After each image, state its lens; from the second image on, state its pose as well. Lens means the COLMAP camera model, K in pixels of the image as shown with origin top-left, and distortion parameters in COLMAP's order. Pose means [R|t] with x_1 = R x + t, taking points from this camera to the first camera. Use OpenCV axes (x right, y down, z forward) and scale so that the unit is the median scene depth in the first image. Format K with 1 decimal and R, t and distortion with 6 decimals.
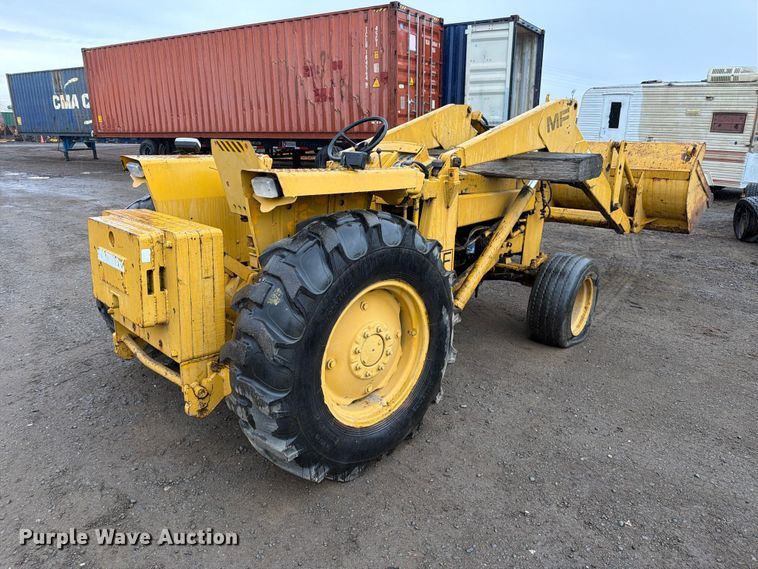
lens RADIAL K [[533.7, 0, 375.5], [0, 533.7, 289.2], [0, 0, 1]] dist [0.046901, -0.055178]
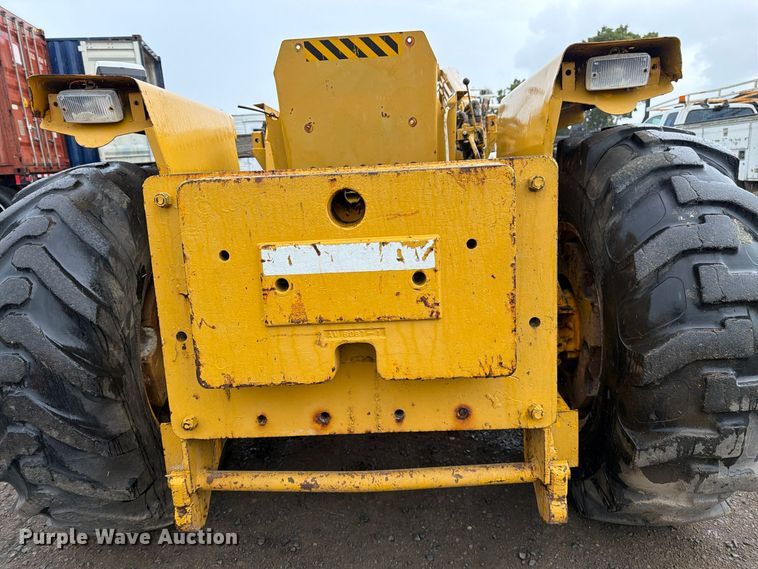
lens RADIAL K [[533.7, 0, 382.3], [0, 533.7, 293.6], [0, 0, 1]] dist [0.046901, -0.055178]
pose [[0.716063, -0.206885, 0.666672, -0.143237], [0.256467, 0.966245, 0.024382, -0.006098], [-0.649213, 0.153521, 0.744952, 0.130005]]
